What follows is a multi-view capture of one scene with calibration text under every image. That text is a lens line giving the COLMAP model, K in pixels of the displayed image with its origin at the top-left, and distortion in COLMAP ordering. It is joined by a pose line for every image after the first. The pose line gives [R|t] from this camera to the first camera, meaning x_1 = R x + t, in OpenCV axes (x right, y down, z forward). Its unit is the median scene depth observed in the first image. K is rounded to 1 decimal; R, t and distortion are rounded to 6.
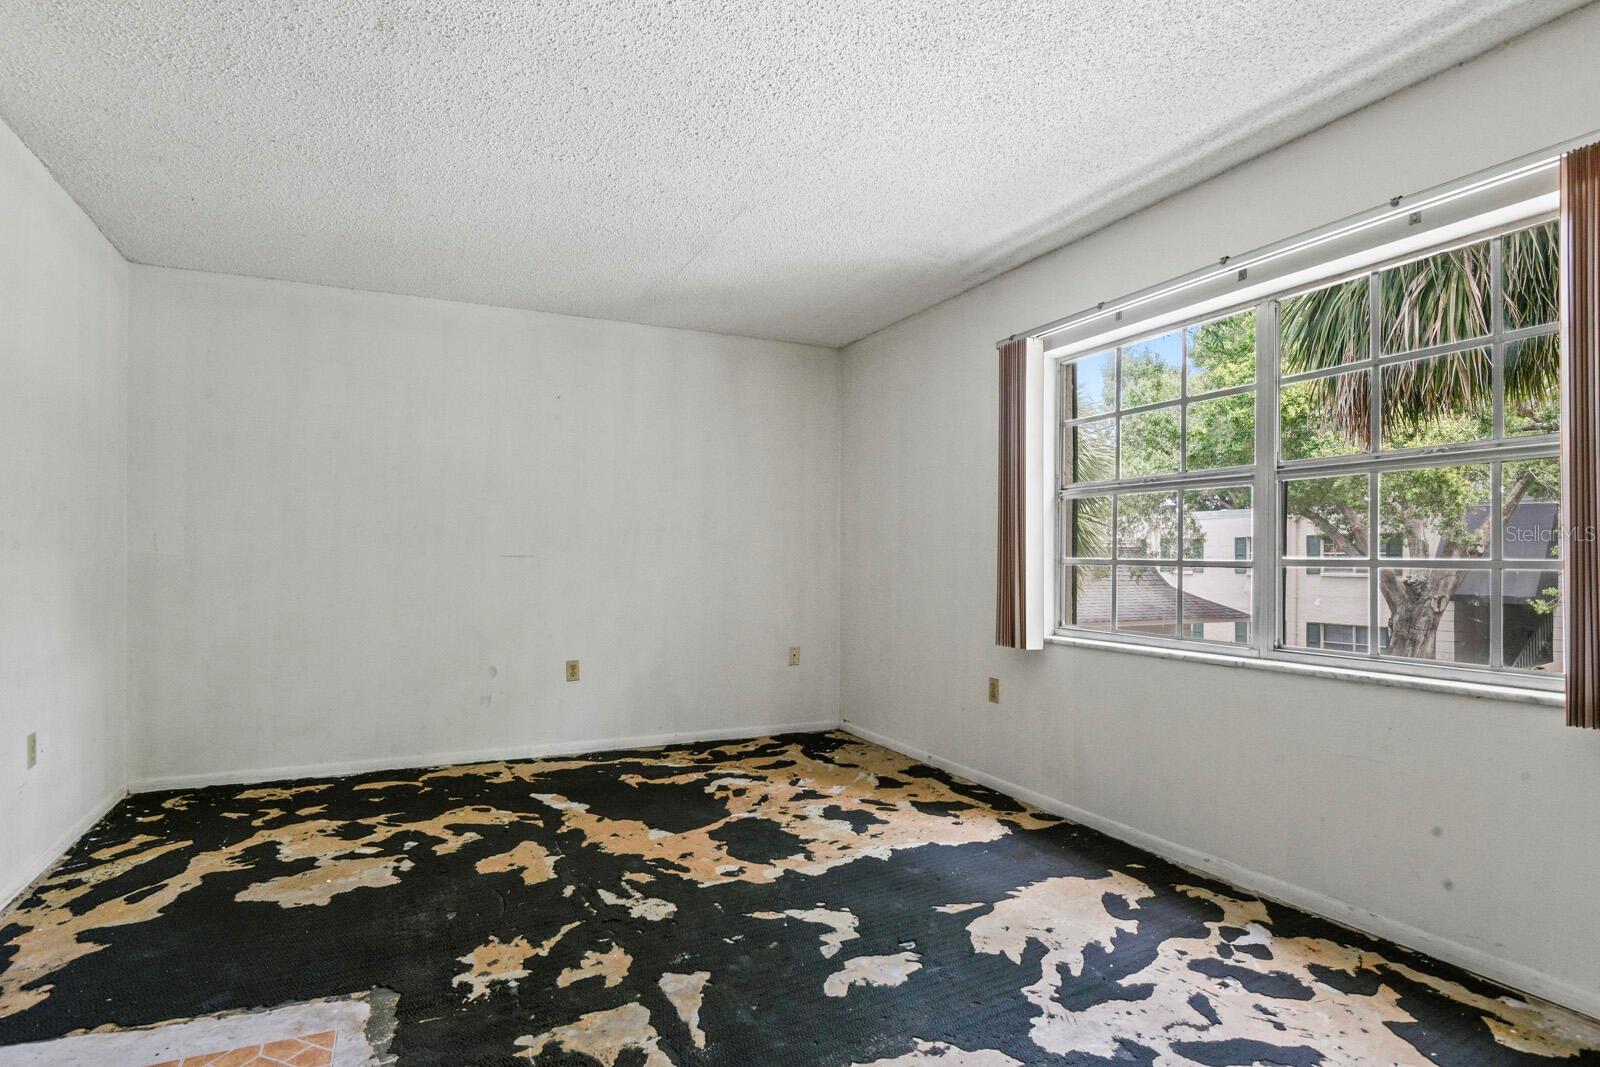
lens RADIAL K [[831.5, 0, 780.0], [0, 831.5, 532.0], [0, 0, 1]] dist [-0.016084, -0.002524]
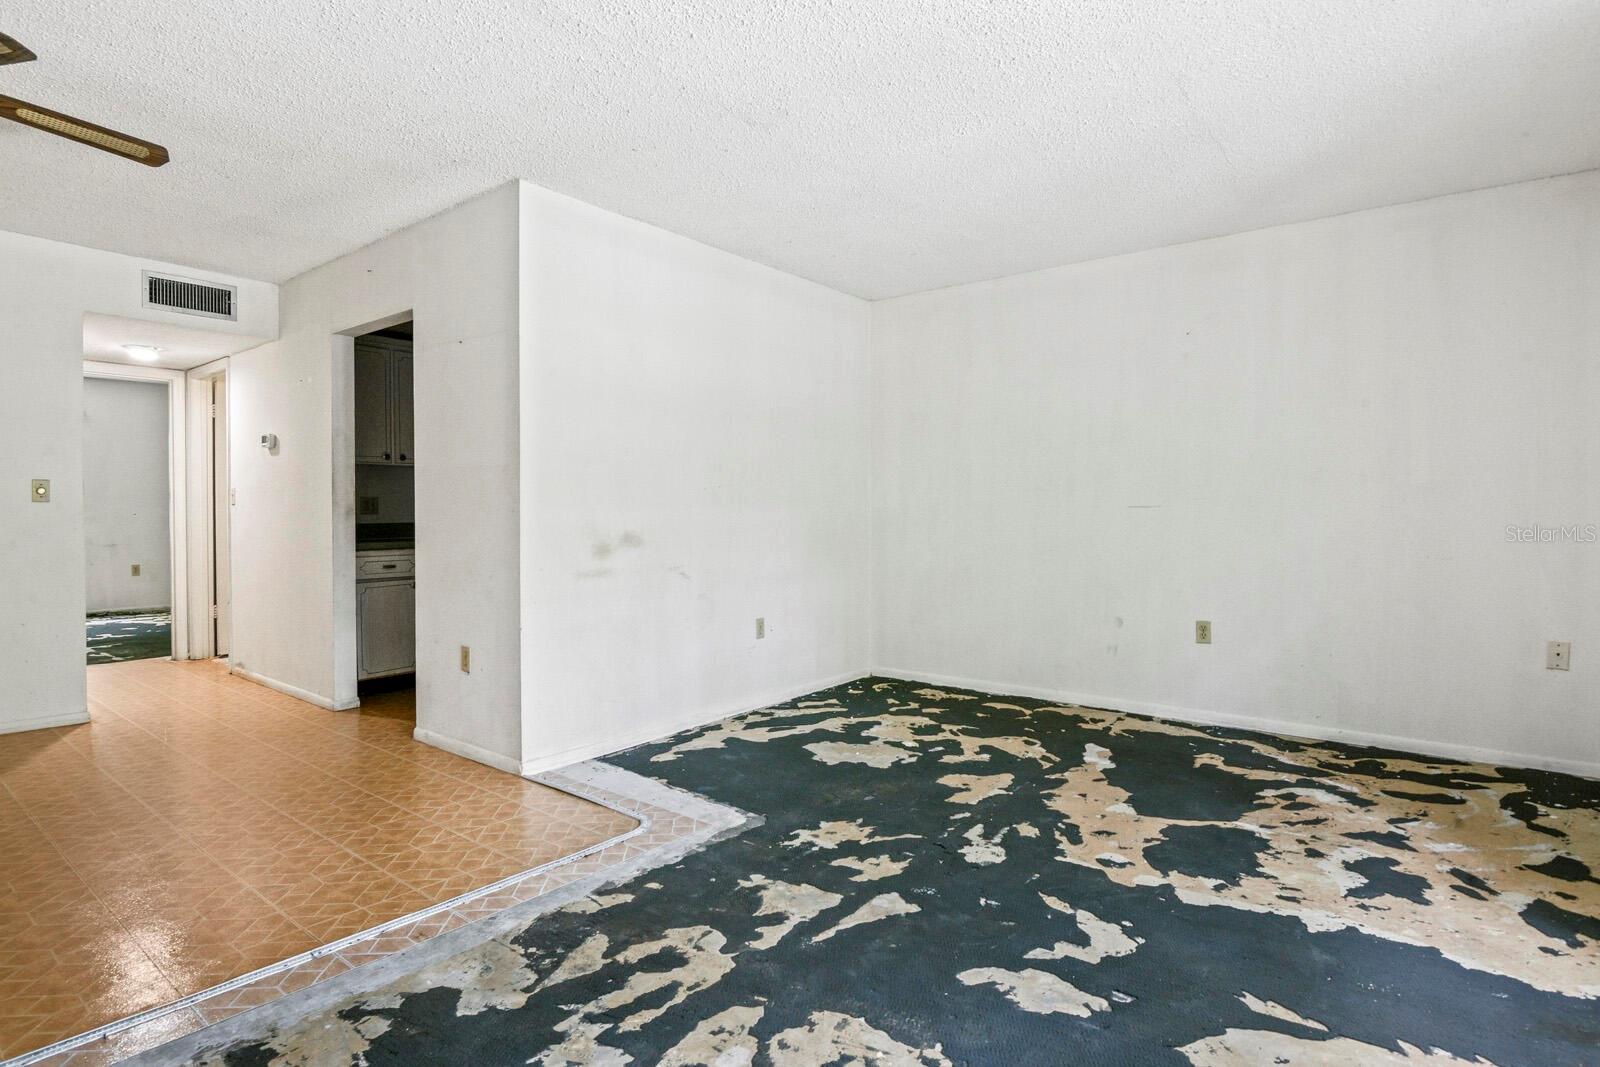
lens RADIAL K [[831.5, 0, 801.1], [0, 831.5, 515.4], [0, 0, 1]] dist [-0.016084, -0.002524]
pose [[0.454217, 0.002740, -0.890887, 0.639569], [0.030631, 0.999356, 0.018691, 0.011834], [0.890365, -0.035778, 0.453840, 0.342570]]
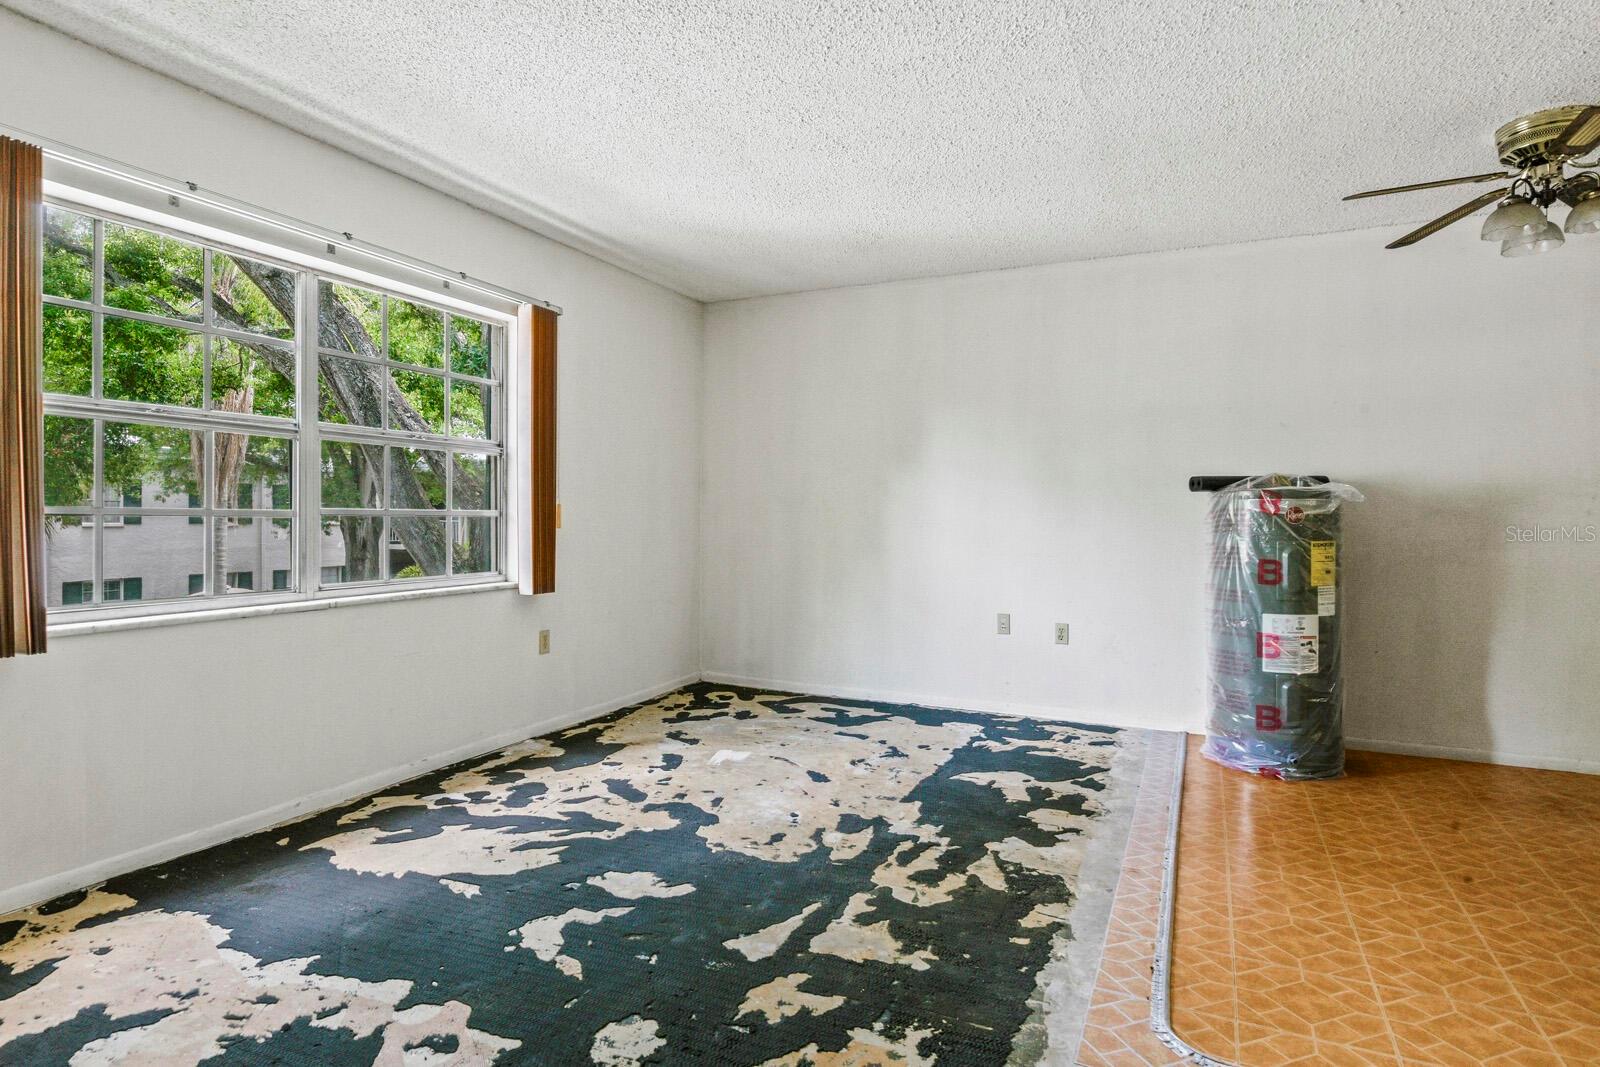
lens RADIAL K [[831.5, 0, 794.6], [0, 831.5, 550.6], [0, 0, 1]] dist [-0.016084, -0.002524]
pose [[-0.637206, -0.041798, 0.769560, -0.723950], [-0.034372, 0.999076, 0.025804, 0.034765], [-0.769927, -0.010009, -0.638053, 1.298123]]
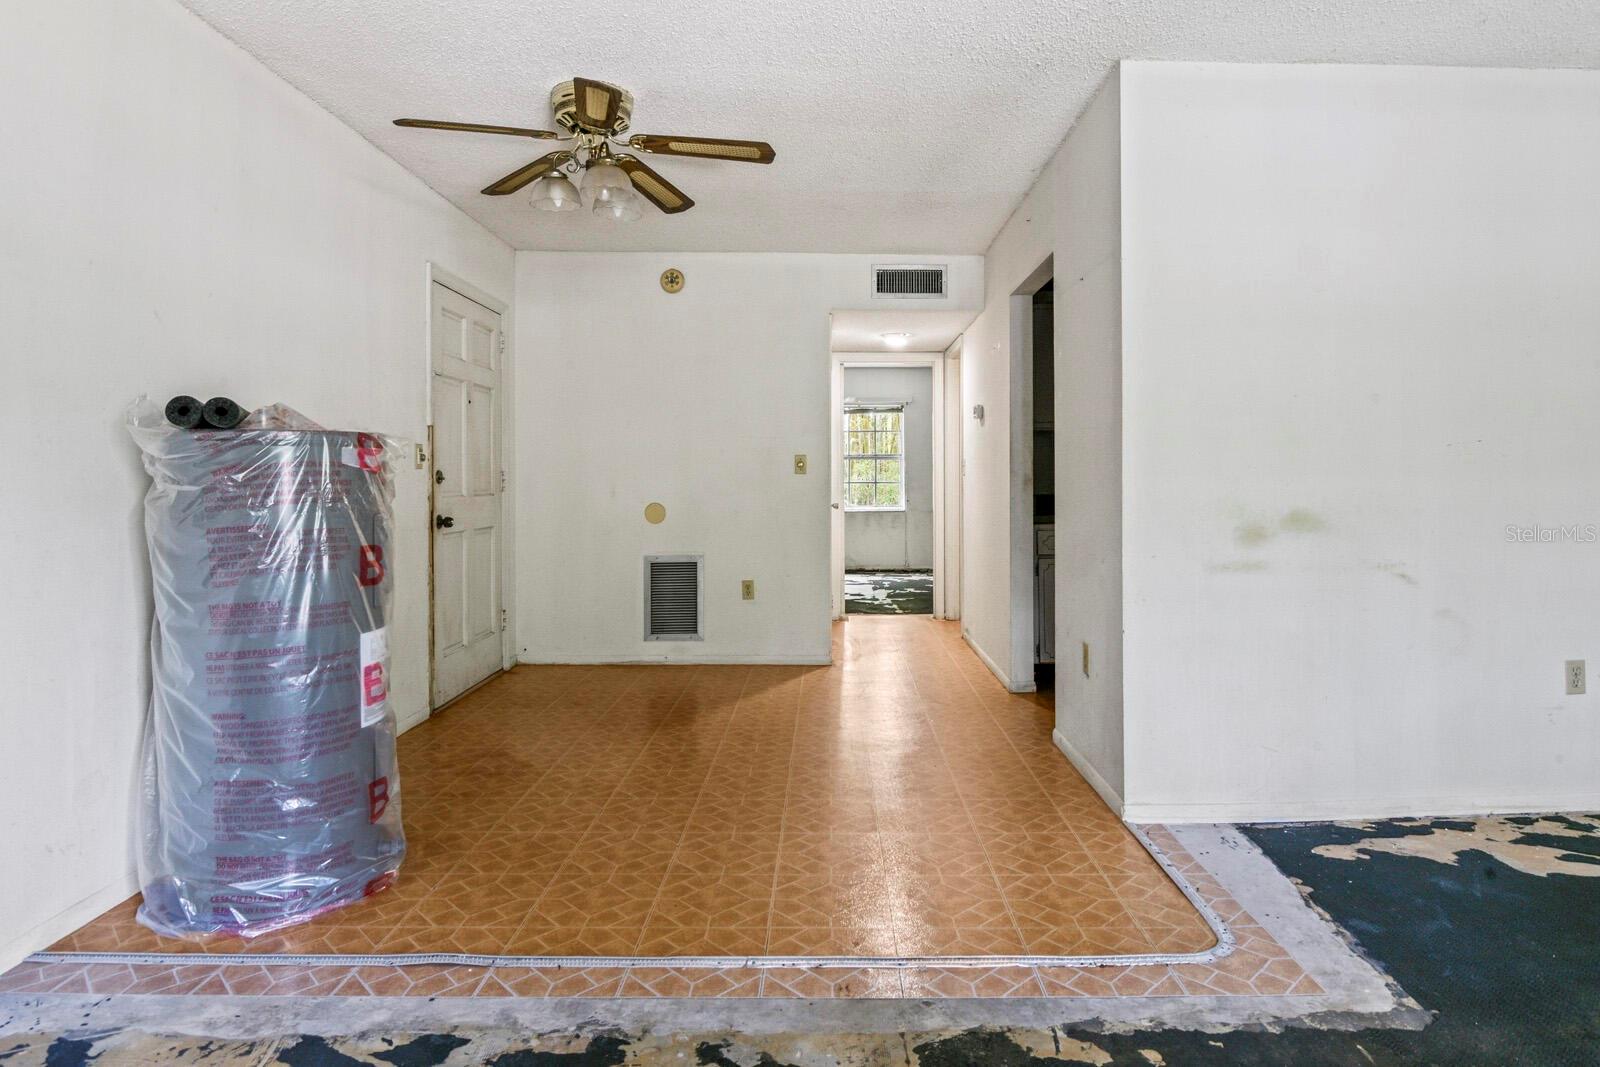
lens RADIAL K [[903.2, 0, 847.2], [0, 903.2, 469.5], [0, 0, 1]] dist [-0.008737, -0.008011]
pose [[-0.397128, -0.014449, -0.917650, 0.433073], [0.030236, 0.999127, -0.028817, 0.024281], [0.917265, -0.039190, -0.396344, 0.669879]]
